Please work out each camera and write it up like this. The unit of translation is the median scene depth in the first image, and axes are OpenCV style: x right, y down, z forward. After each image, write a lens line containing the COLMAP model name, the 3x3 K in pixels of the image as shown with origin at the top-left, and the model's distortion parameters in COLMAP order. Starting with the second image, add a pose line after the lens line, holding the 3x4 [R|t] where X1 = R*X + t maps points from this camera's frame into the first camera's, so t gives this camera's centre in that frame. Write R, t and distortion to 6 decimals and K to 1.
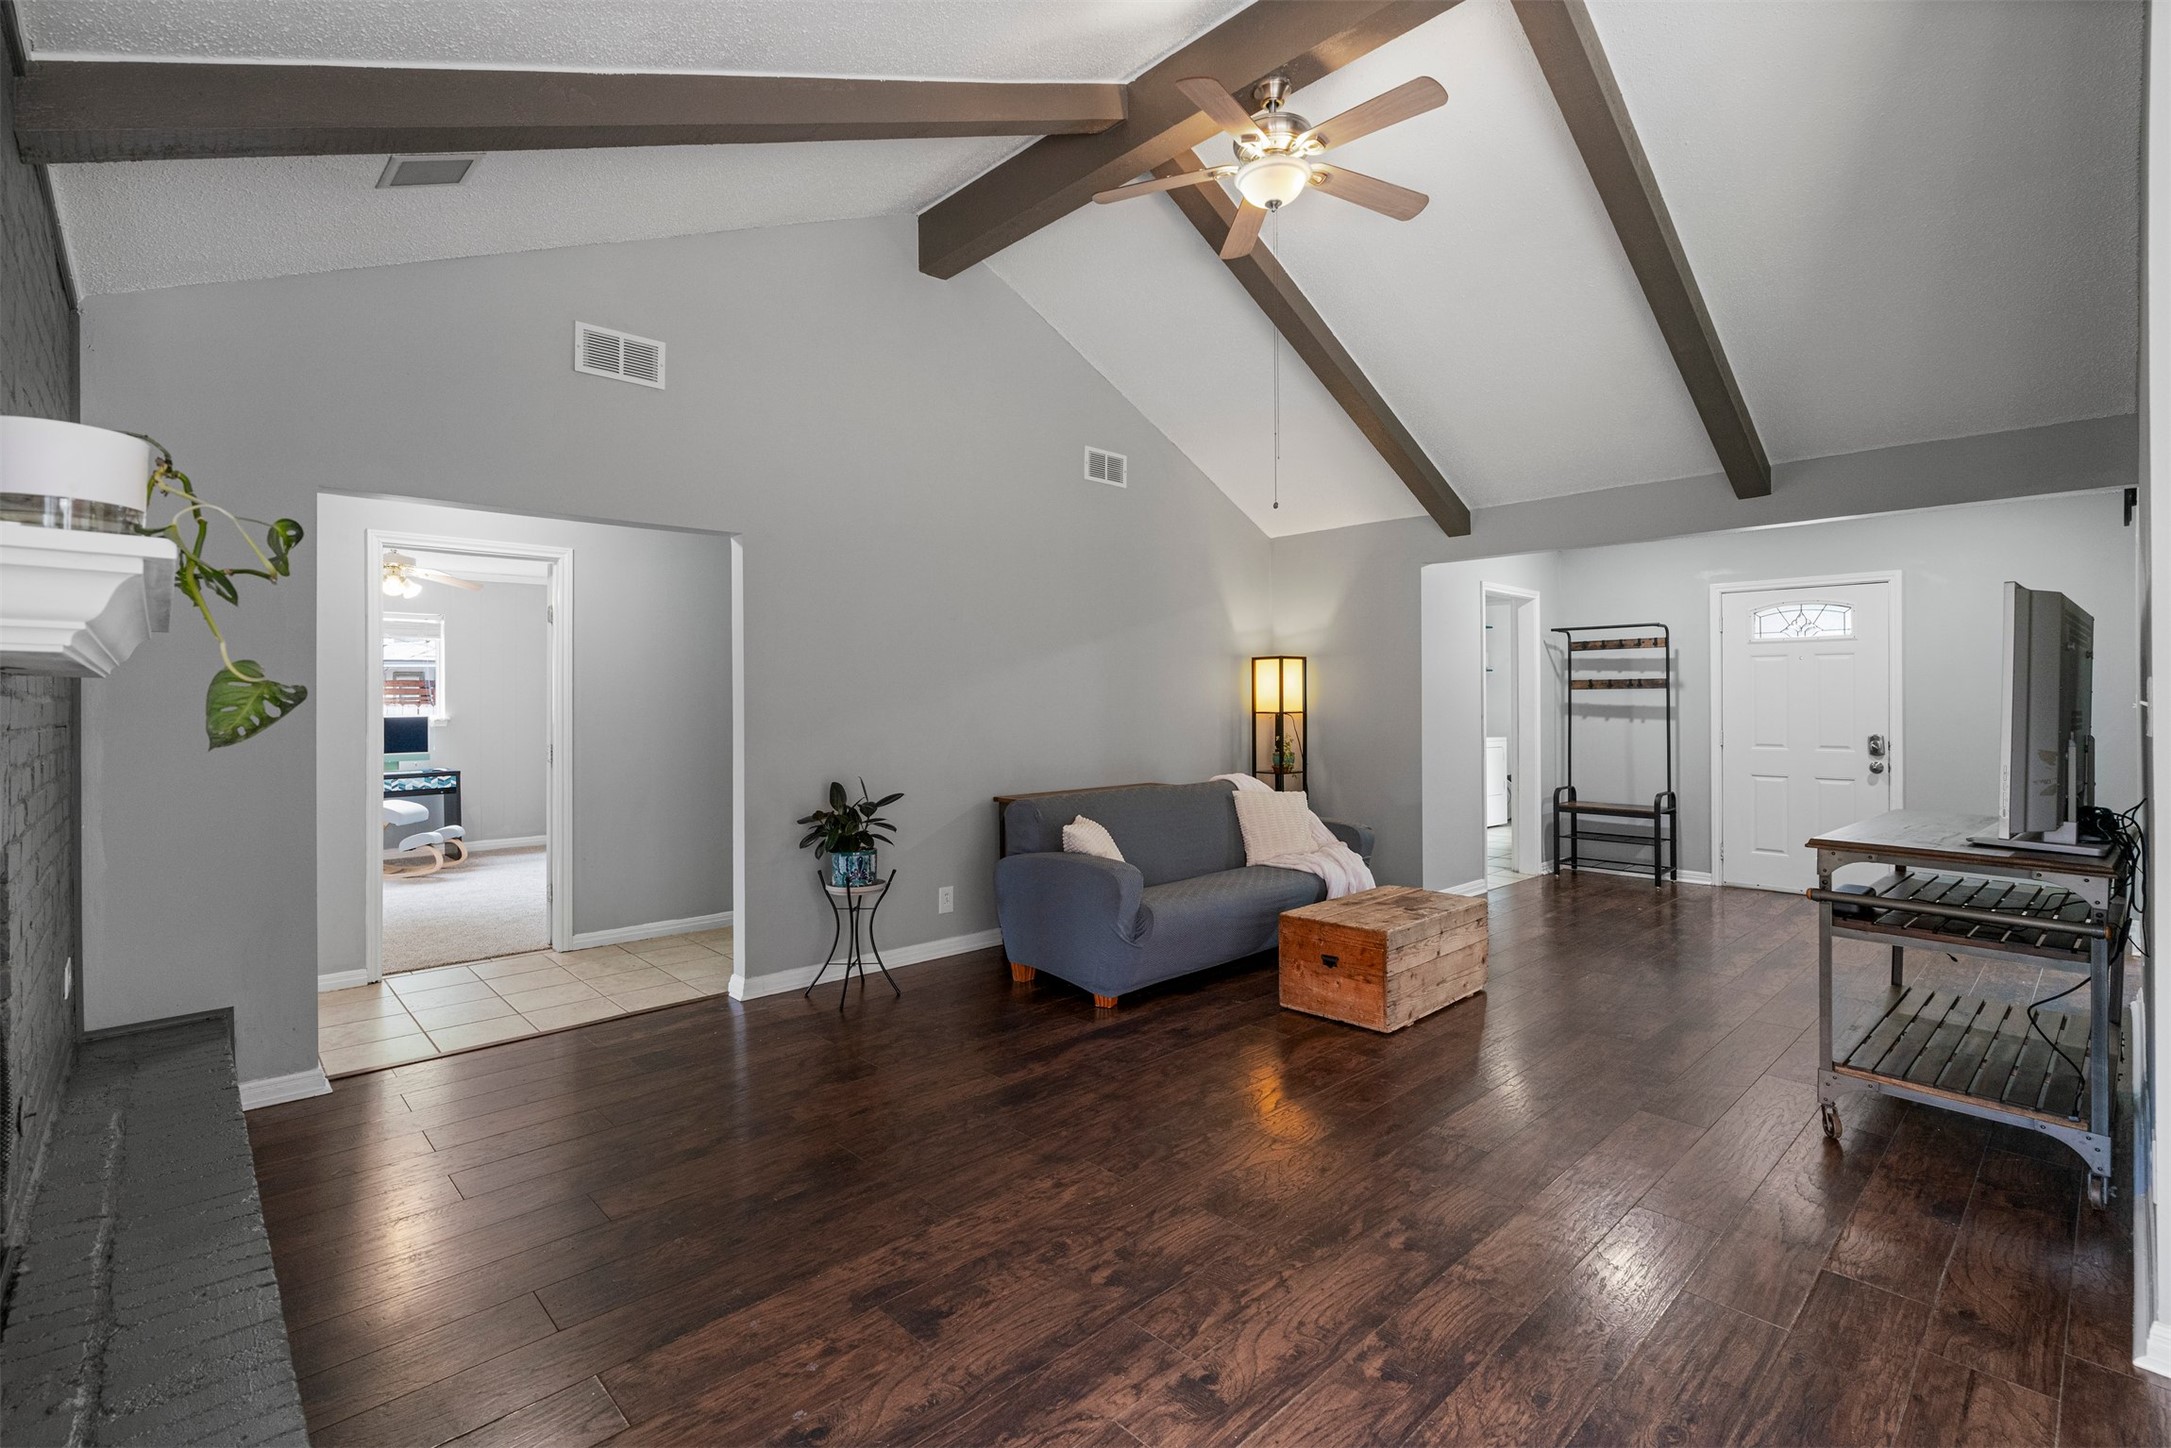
lens RADIAL K [[983.9, 0, 1085.3], [0, 983.9, 710.2], [0, 0, 1]] dist [-0.003219, 0.000246]
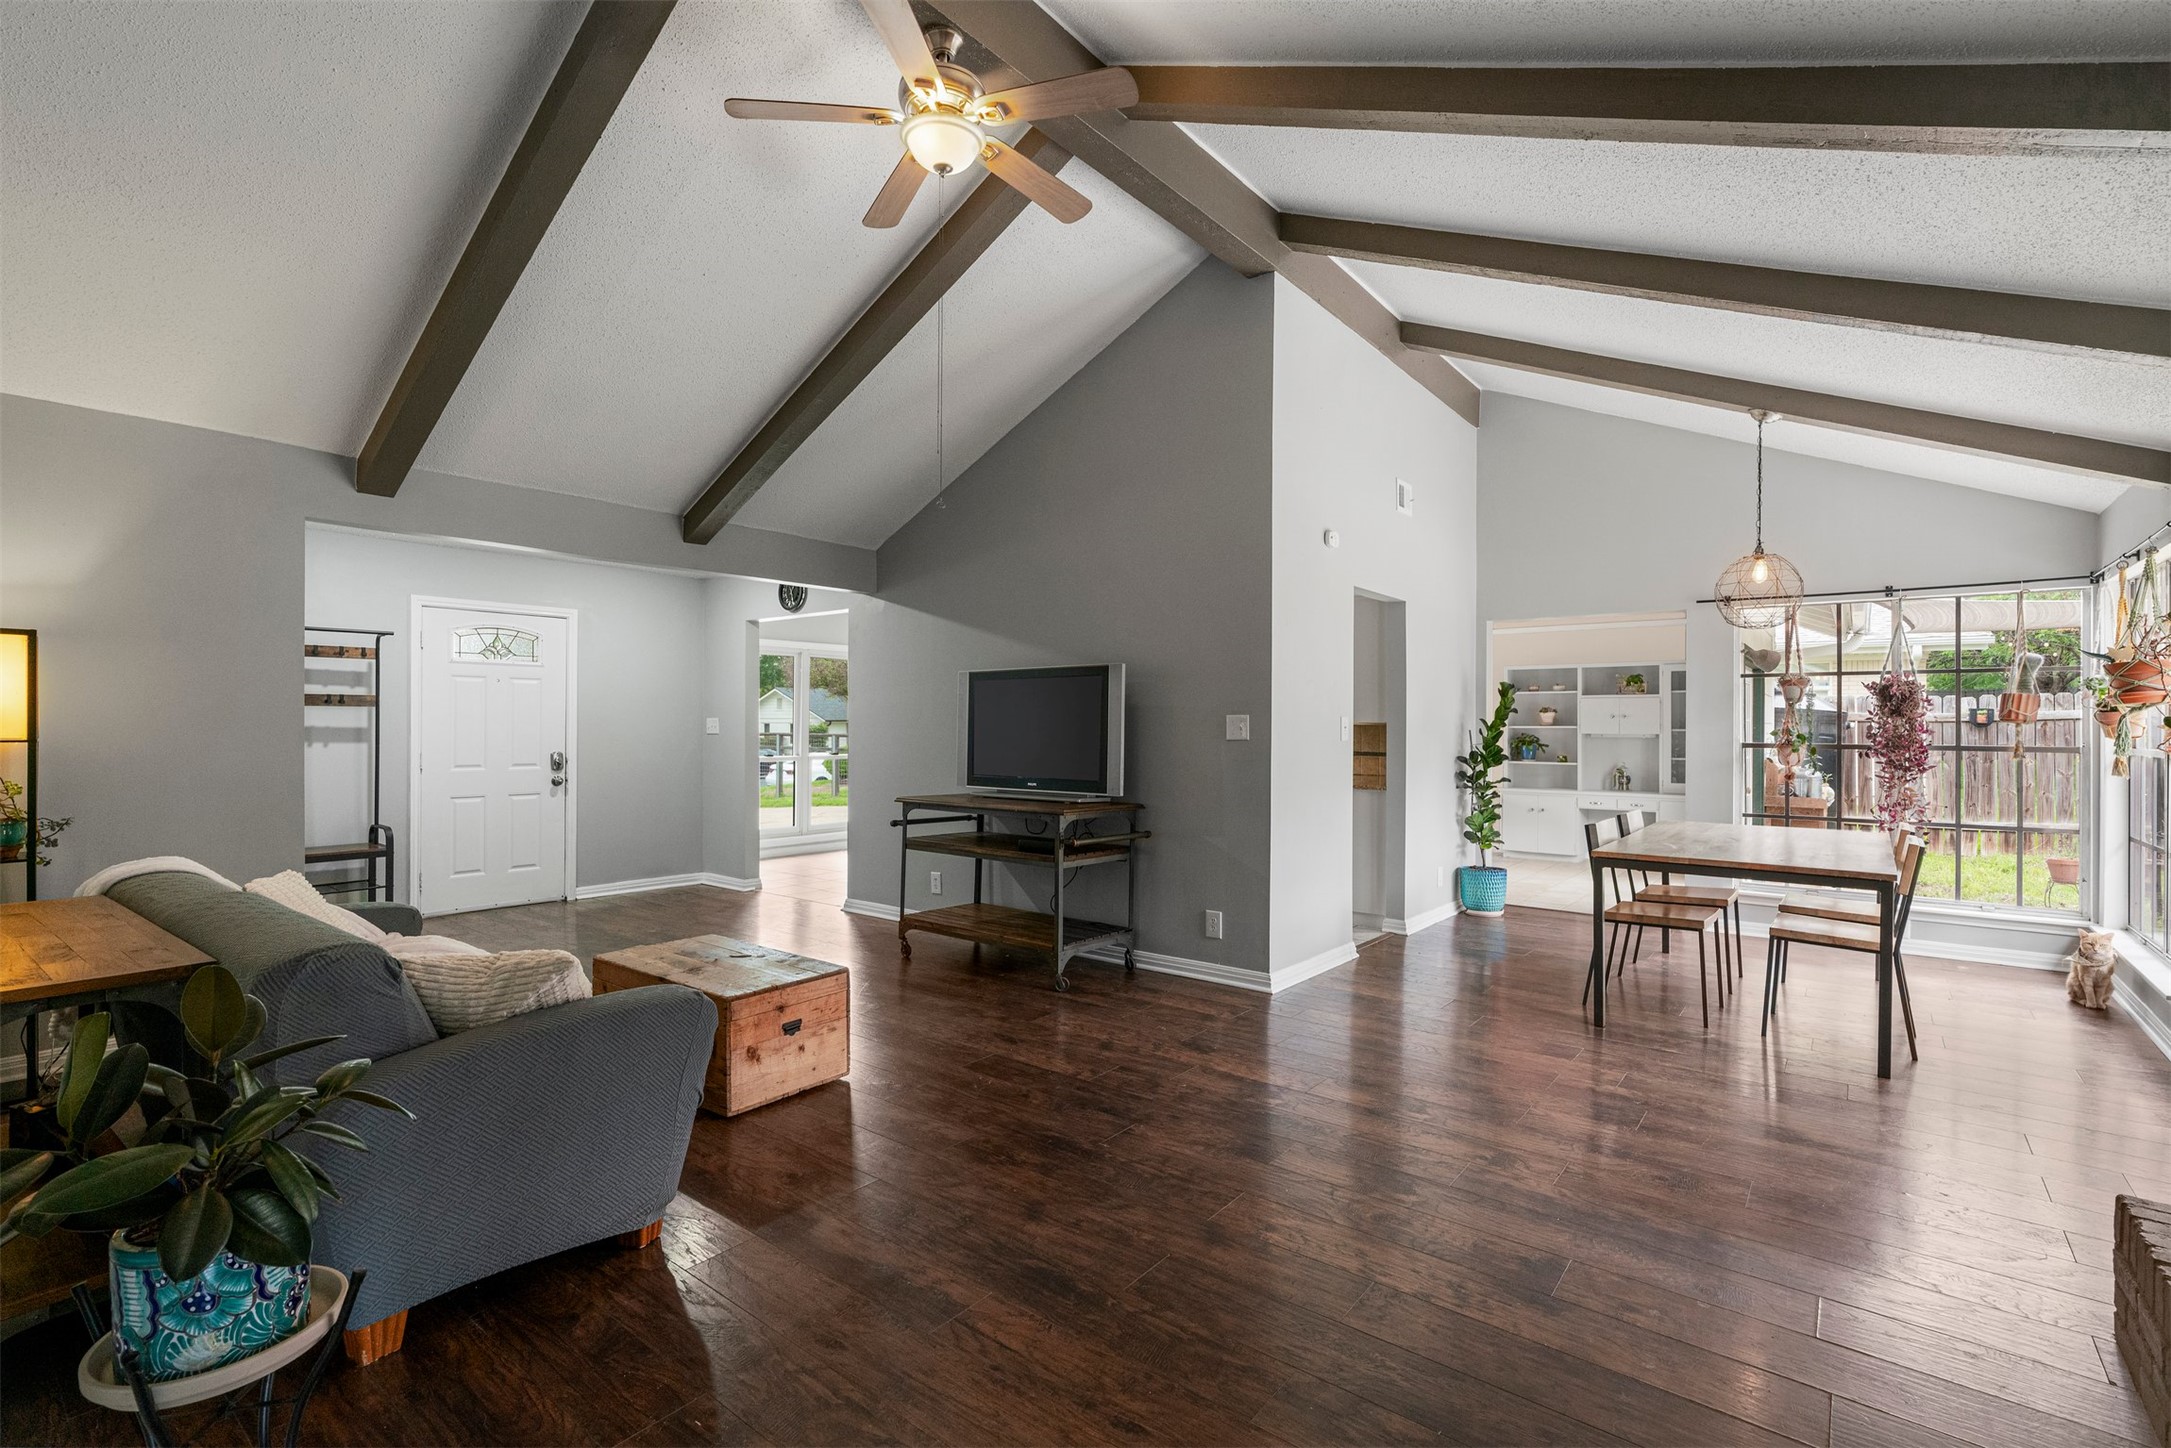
lens RADIAL K [[983.9, 0, 1084.8], [0, 983.9, 728.5], [0, 0, 1]] dist [-0.003219, 0.000246]
pose [[-0.143758, -0.000708, 0.989613, -0.408126], [0.003667, 0.999992, 0.001249, -0.001589], [-0.989606, 0.003808, -0.143754, 0.567898]]
